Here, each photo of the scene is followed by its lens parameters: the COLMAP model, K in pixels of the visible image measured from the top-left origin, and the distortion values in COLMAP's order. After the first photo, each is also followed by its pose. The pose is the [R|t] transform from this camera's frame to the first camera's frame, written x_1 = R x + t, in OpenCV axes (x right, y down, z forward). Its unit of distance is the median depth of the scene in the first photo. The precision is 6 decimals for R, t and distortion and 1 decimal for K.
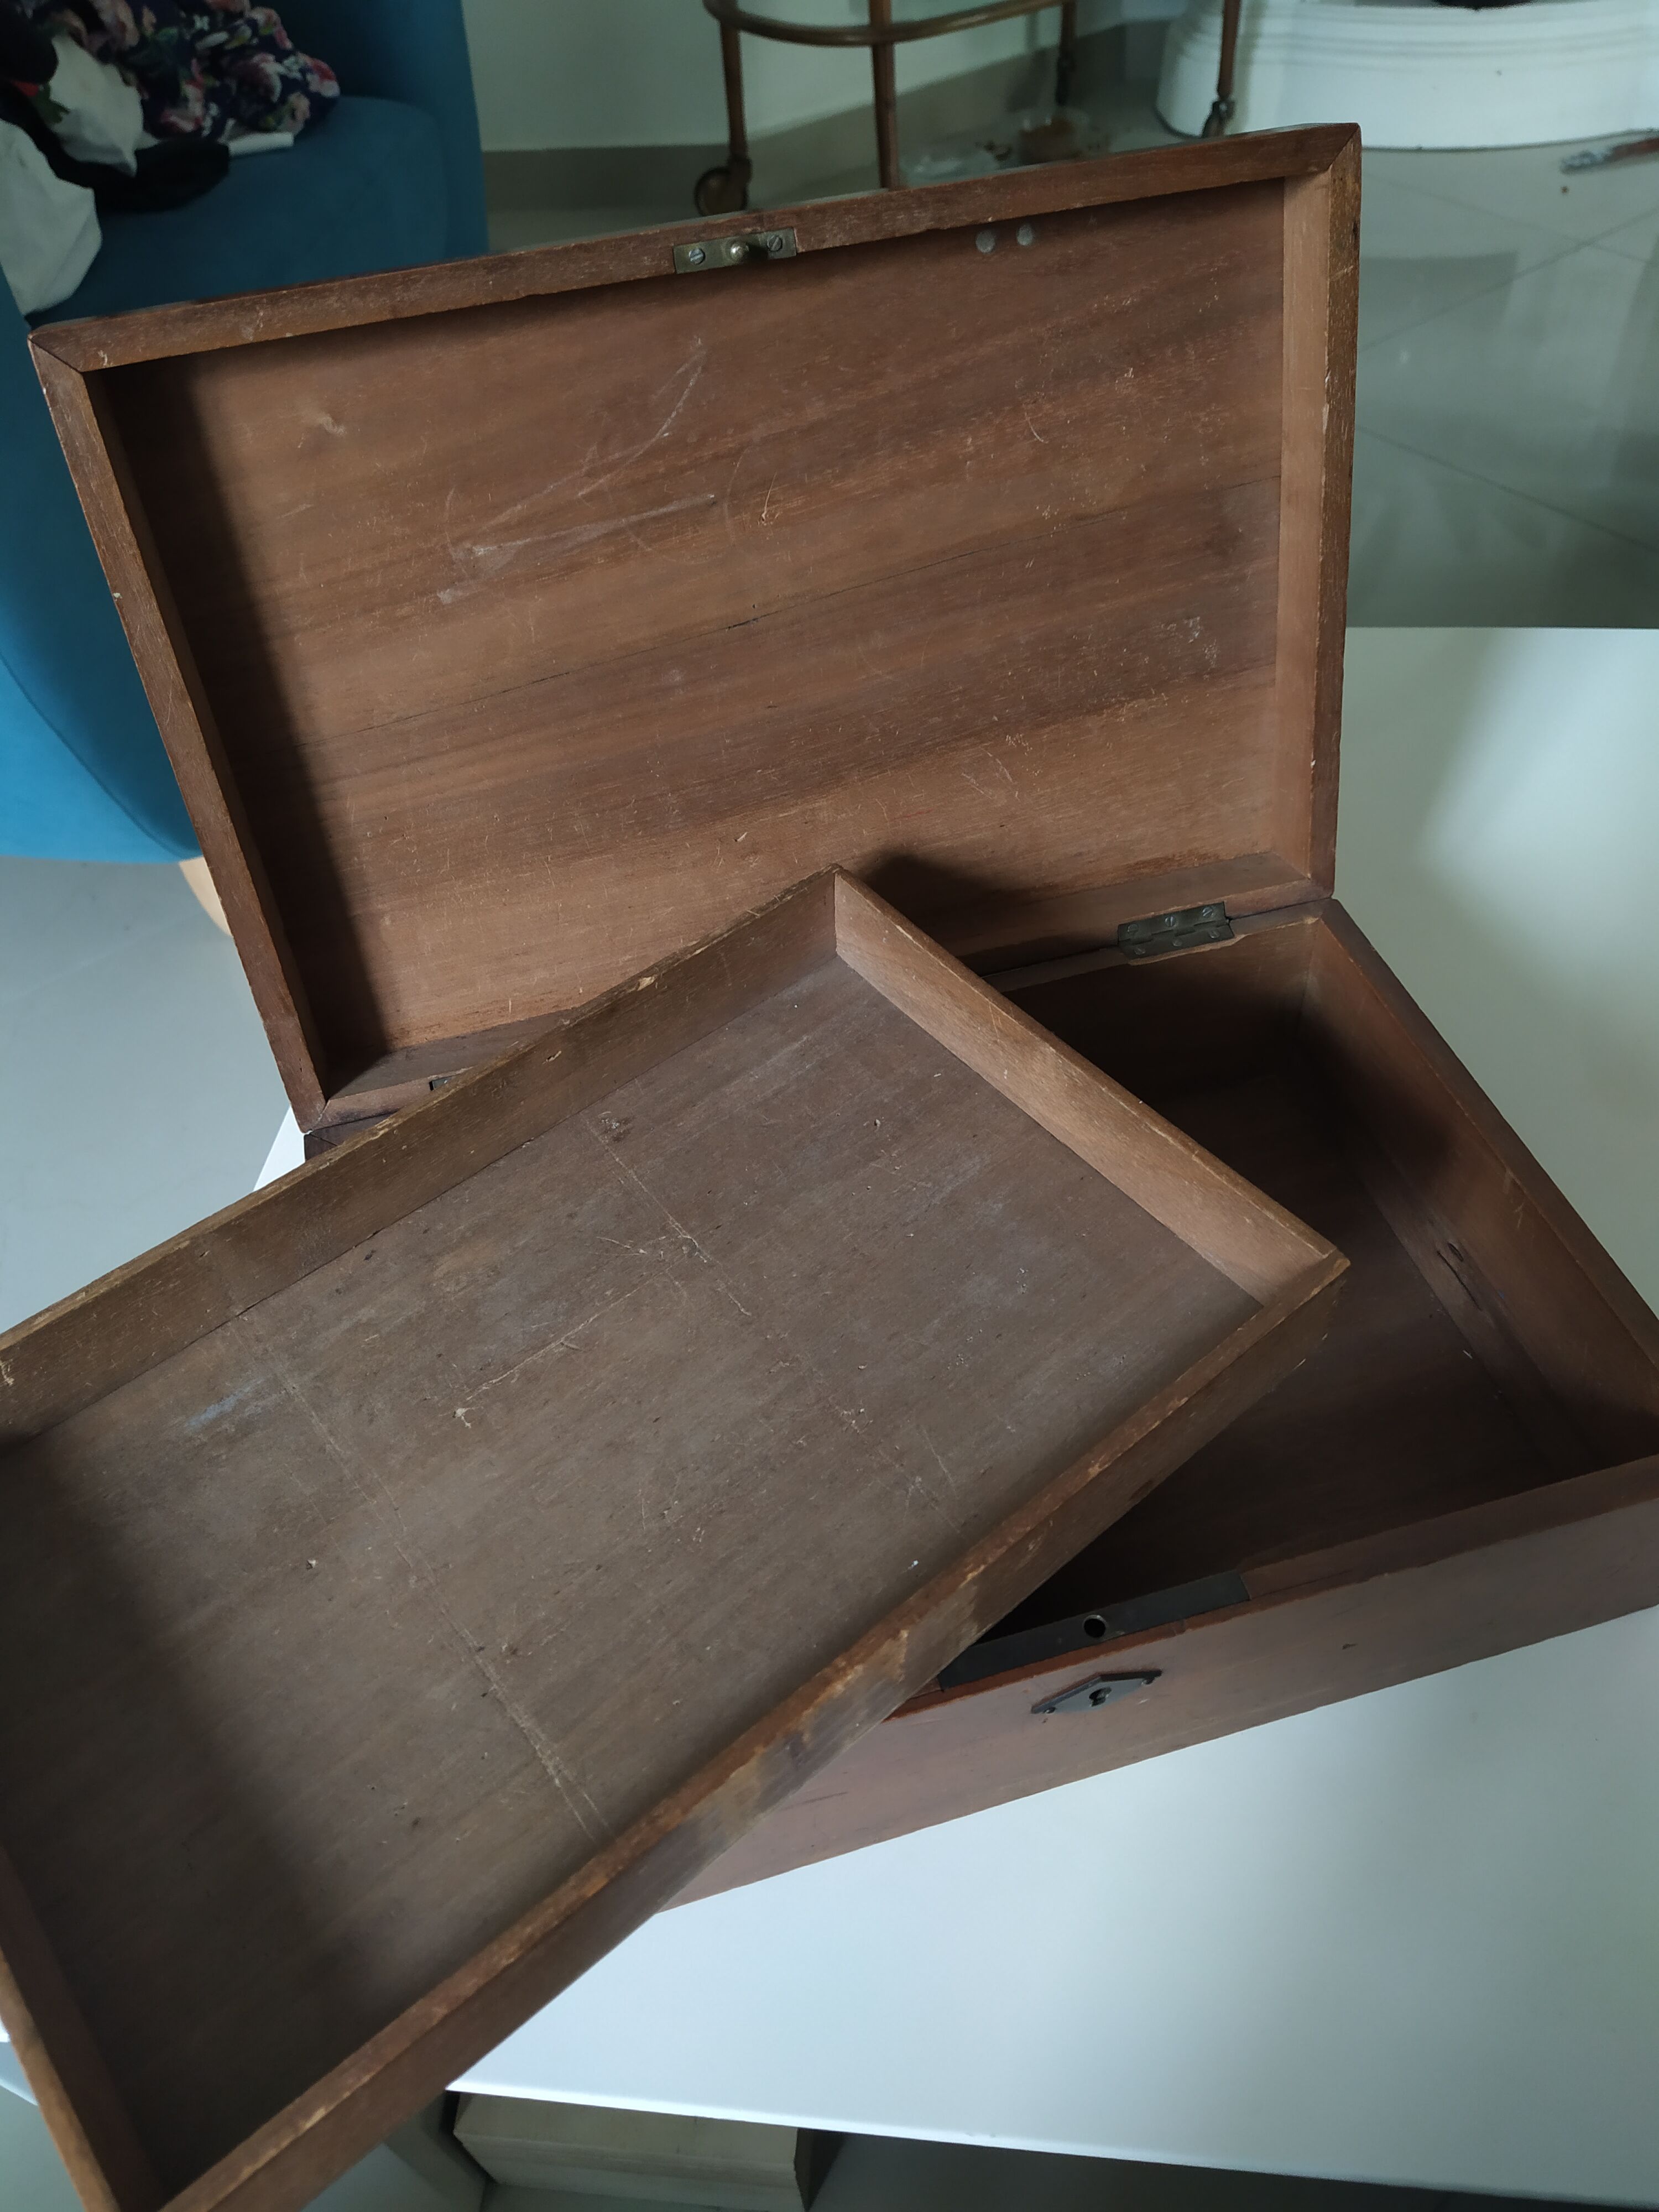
lens RADIAL K [[1701.4, 0, 790.2], [0, 1701.4, 1108.4], [0, 0, 1]] dist [0.001981, -0.067190]
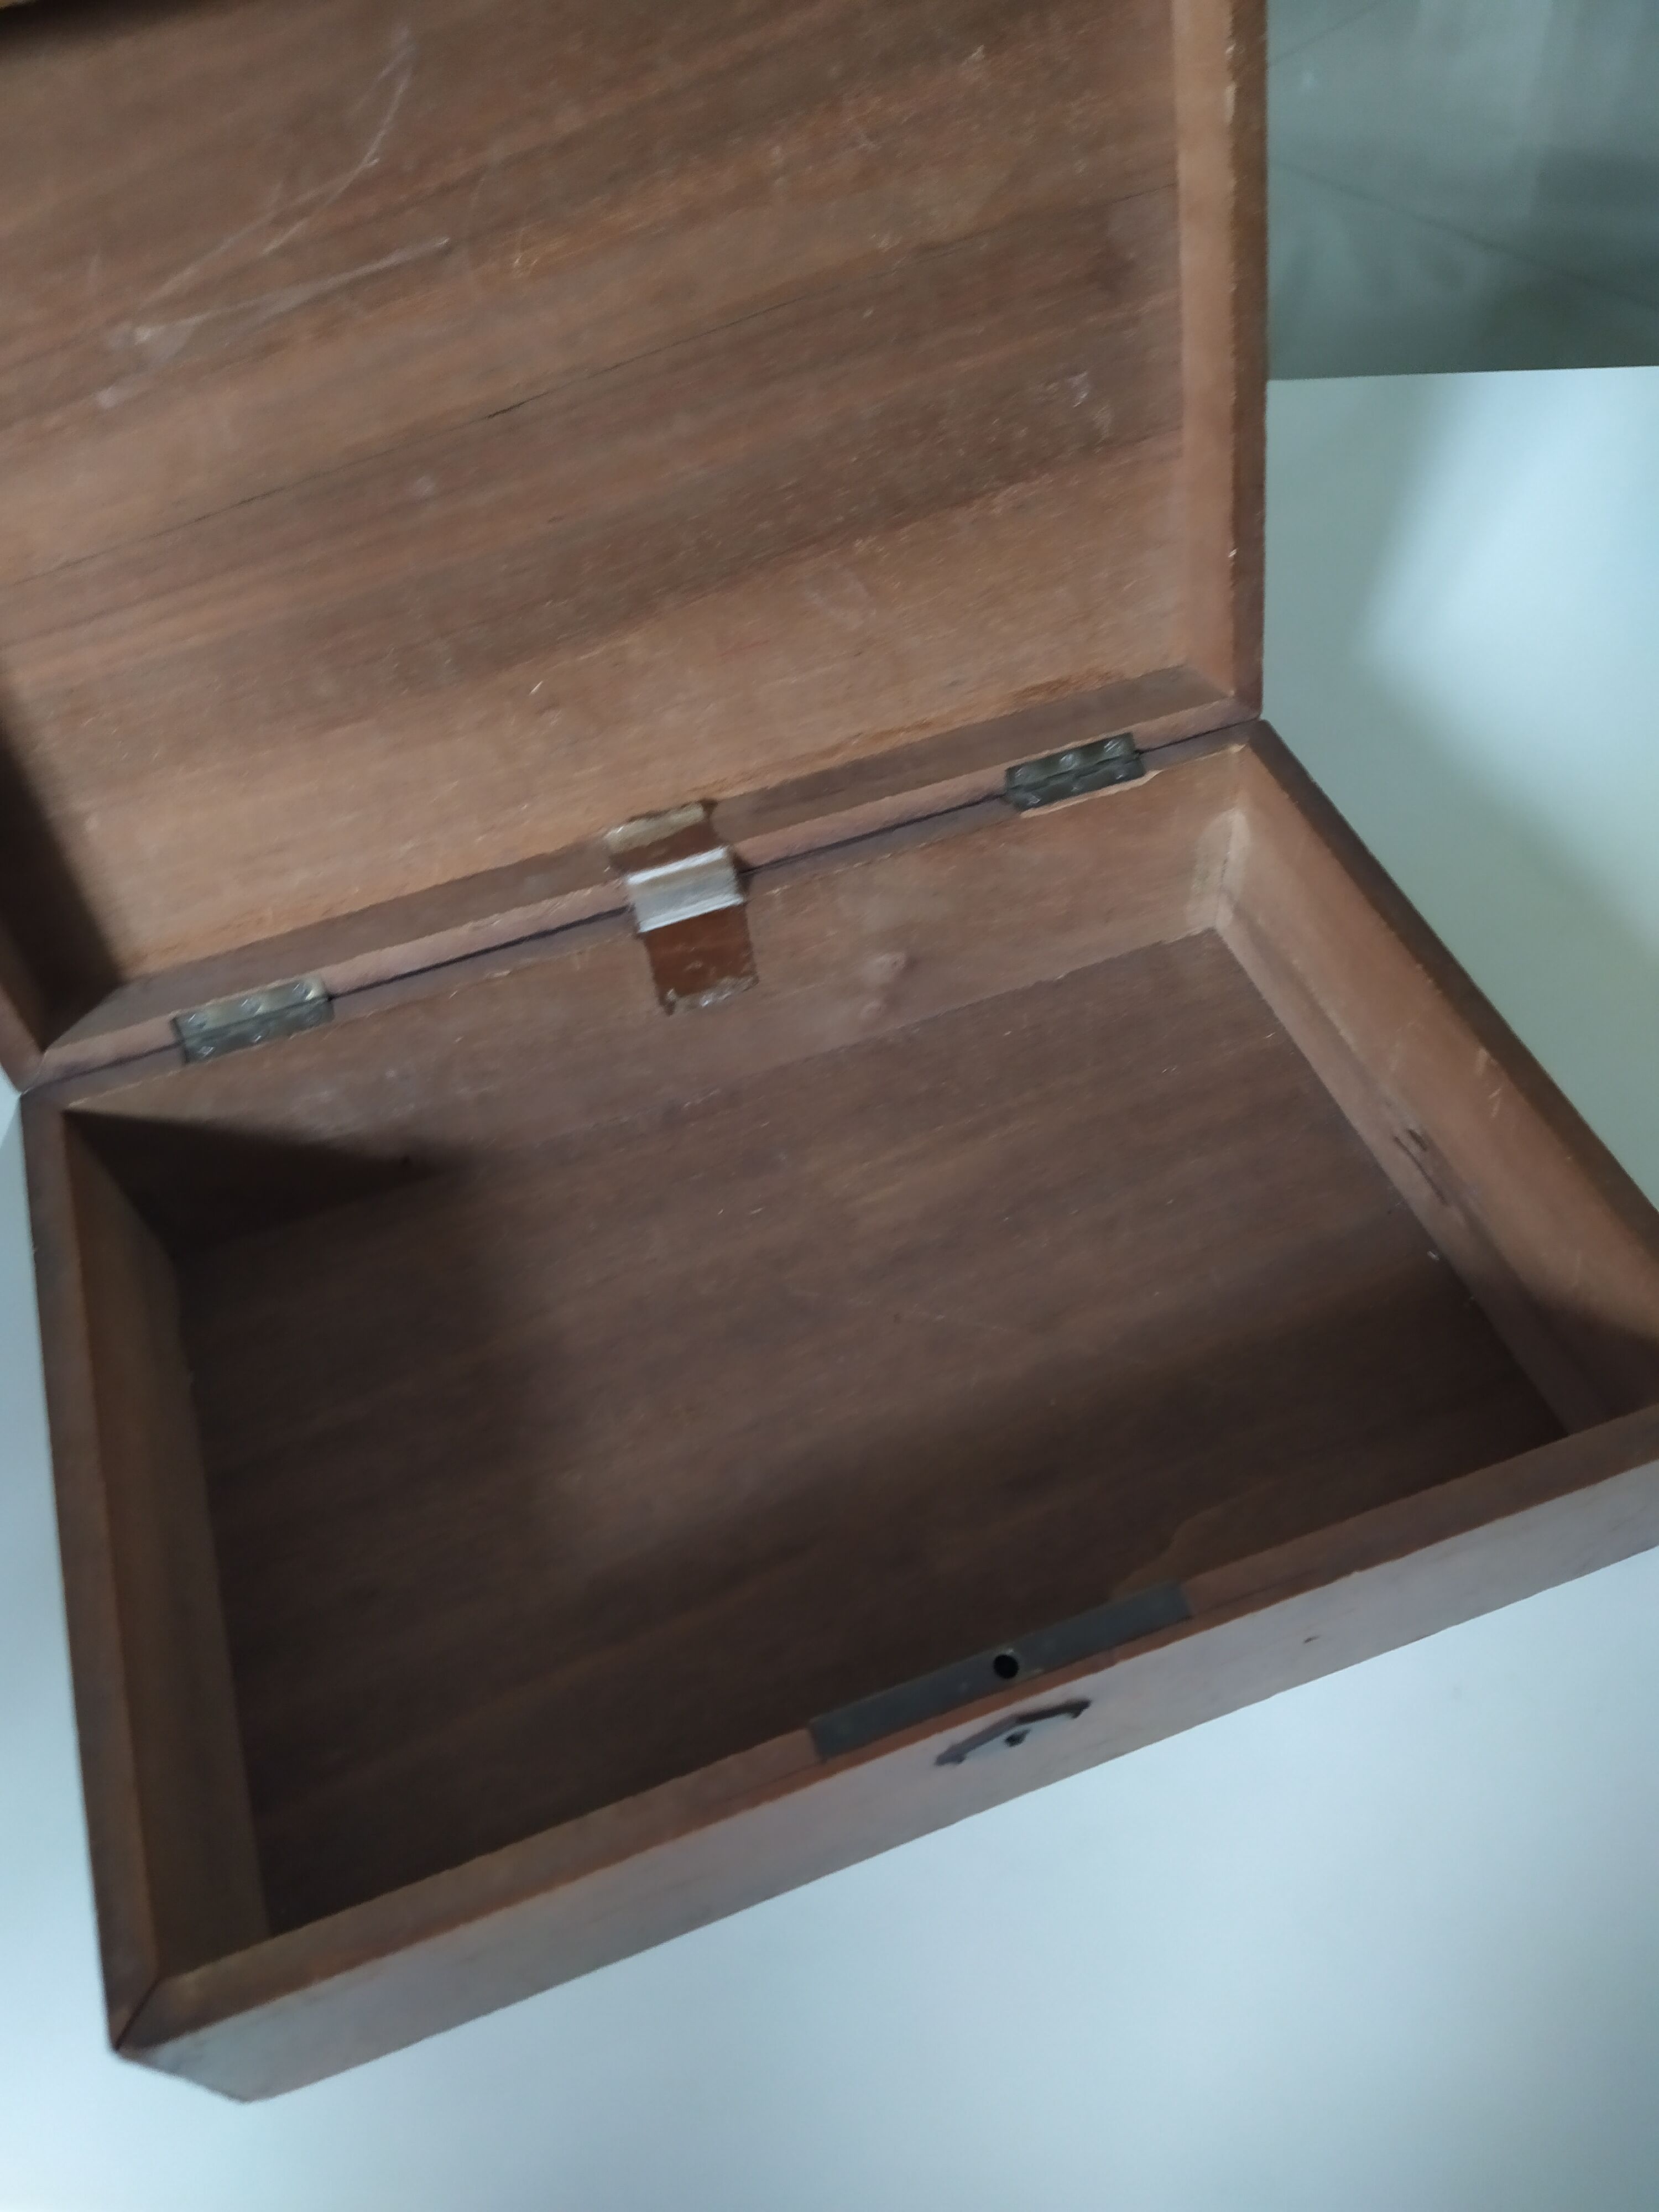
lens RADIAL K [[1672.1, 0, 827.6], [0, 1672.1, 1126.5], [0, 0, 1]] dist [0.064299, -0.173235]
pose [[0.996851, -0.068630, 0.039730, 0.066822], [0.063127, 0.989991, 0.126229, -0.047587], [-0.047996, -0.123323, 0.991205, 0.185705]]
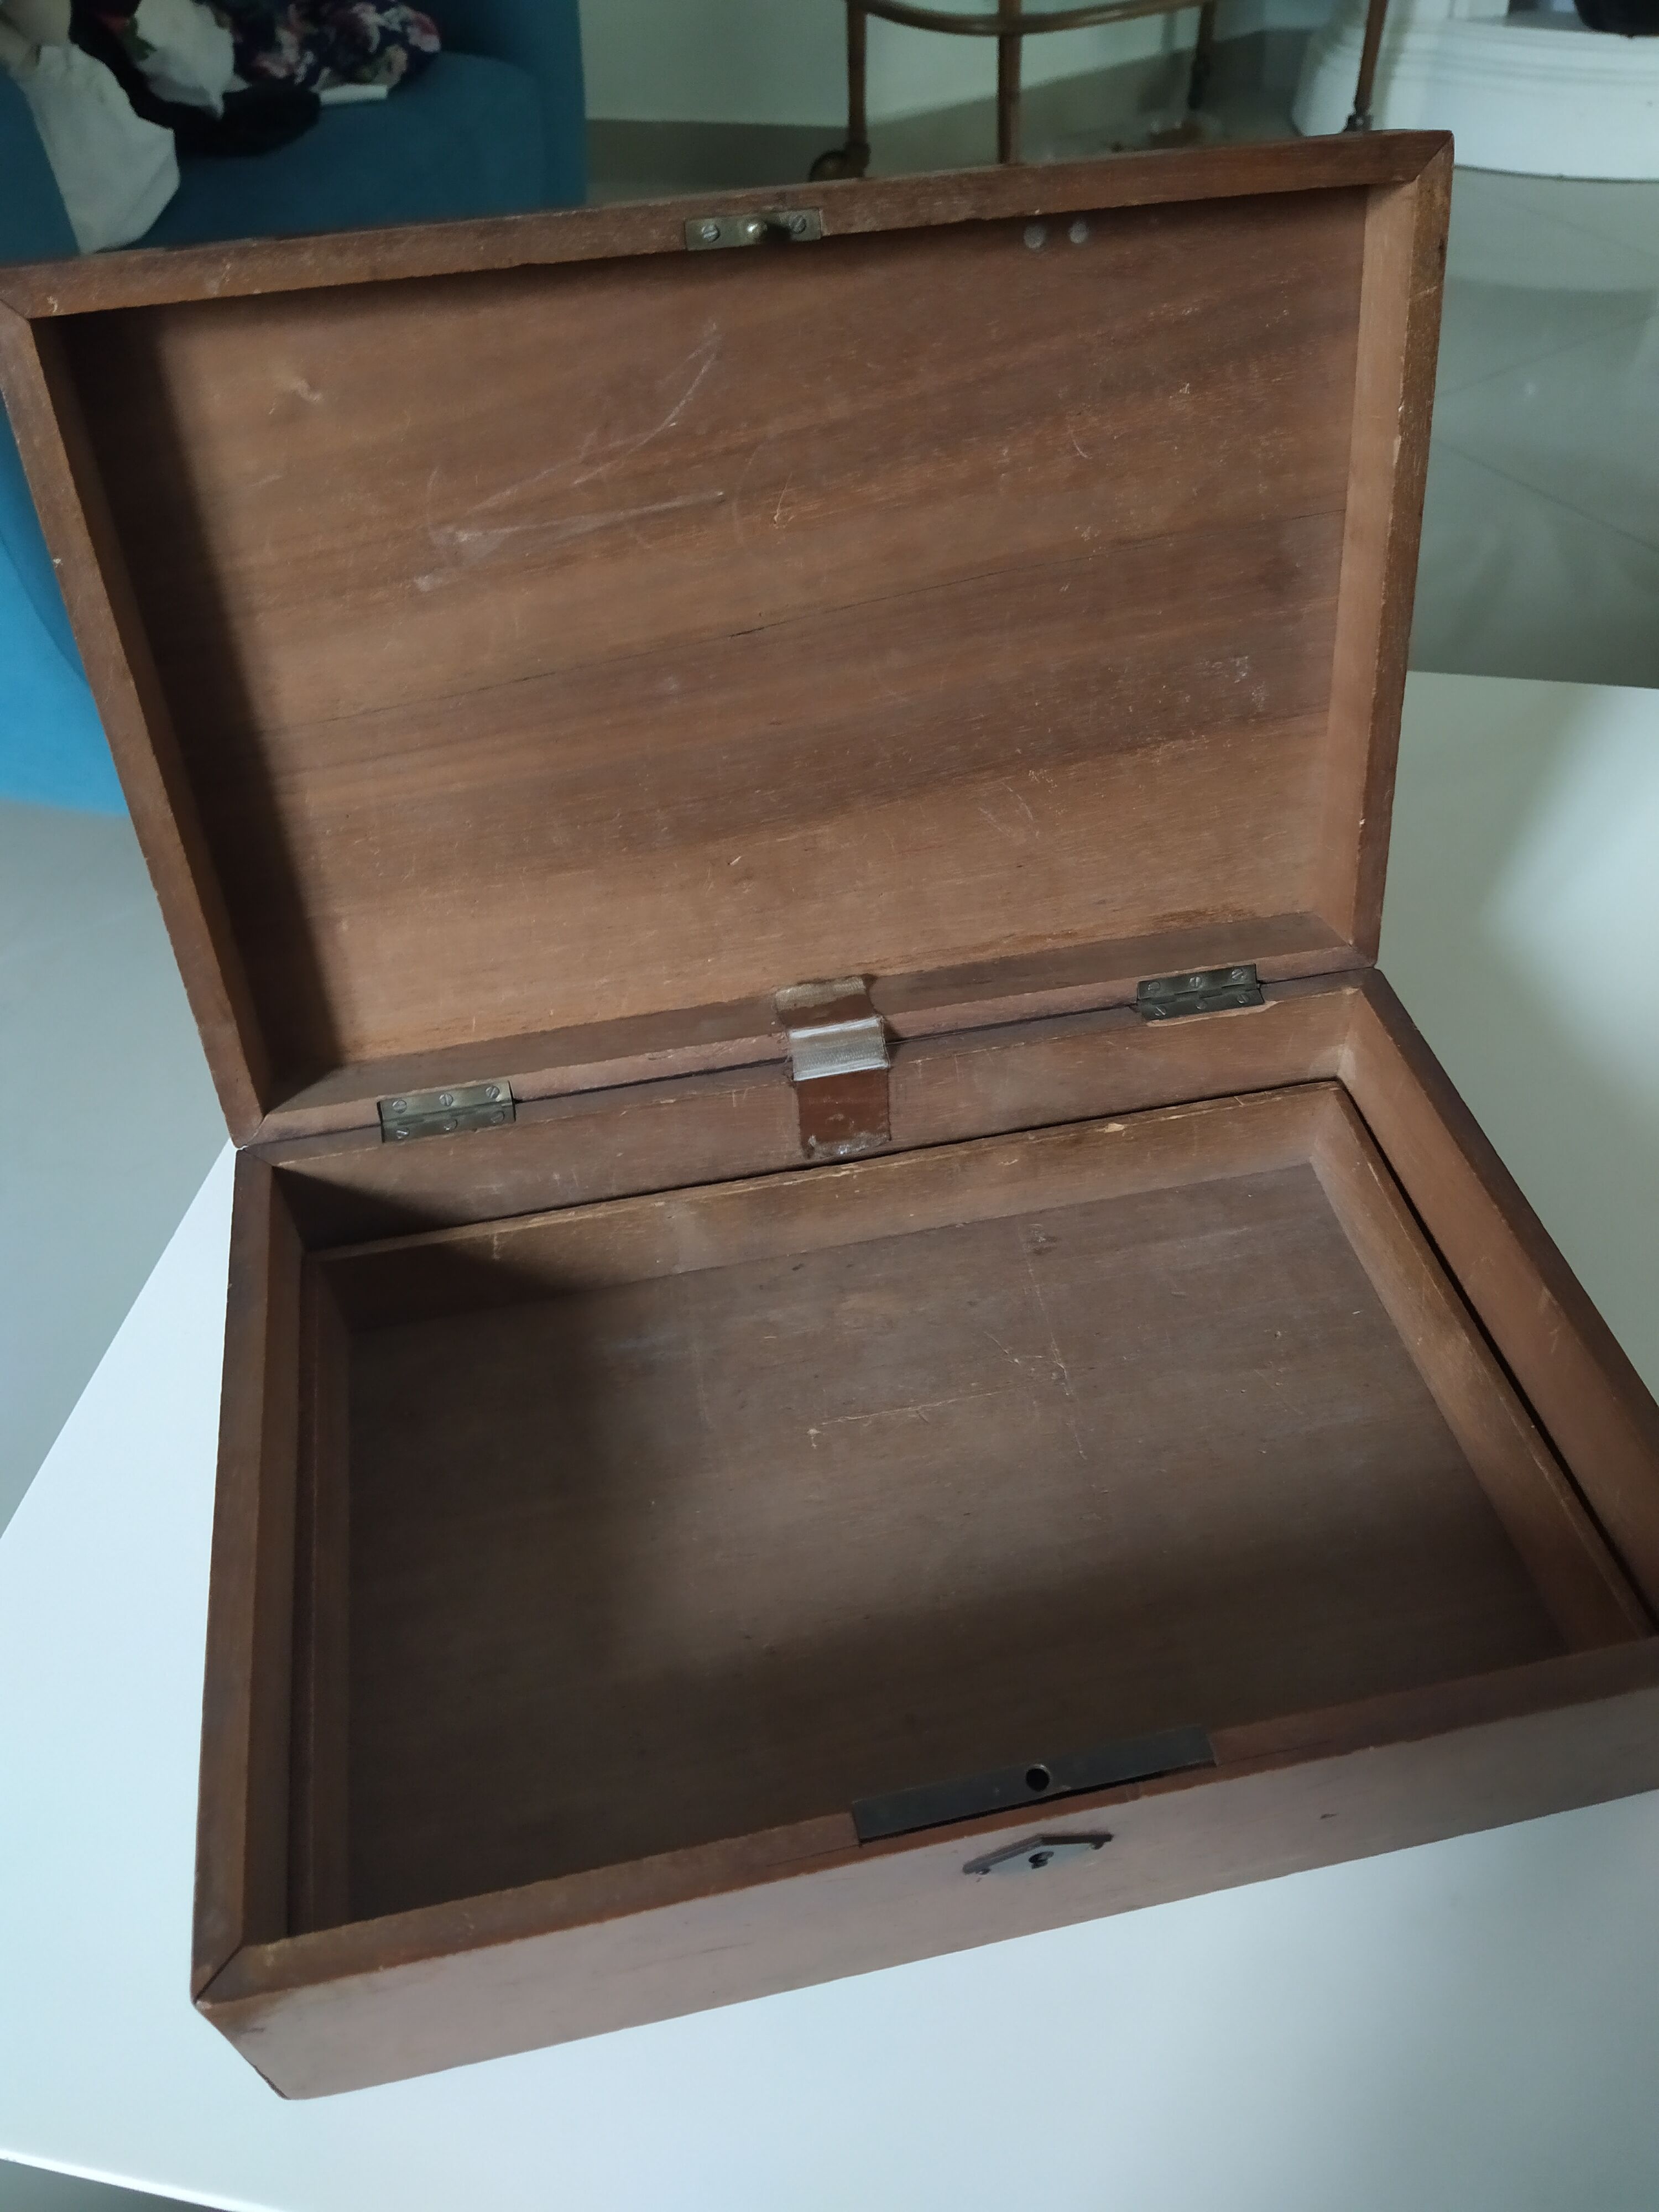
lens RADIAL K [[1704.9, 0, 833.6], [0, 1704.9, 1069.5], [0, 0, 1]] dist [0.007022, -0.069618]
pose [[0.997271, 0.070964, -0.020377, 0.054200], [-0.071233, 0.997378, -0.012763, -0.039841], [0.019418, 0.014179, 0.999711, 0.078952]]
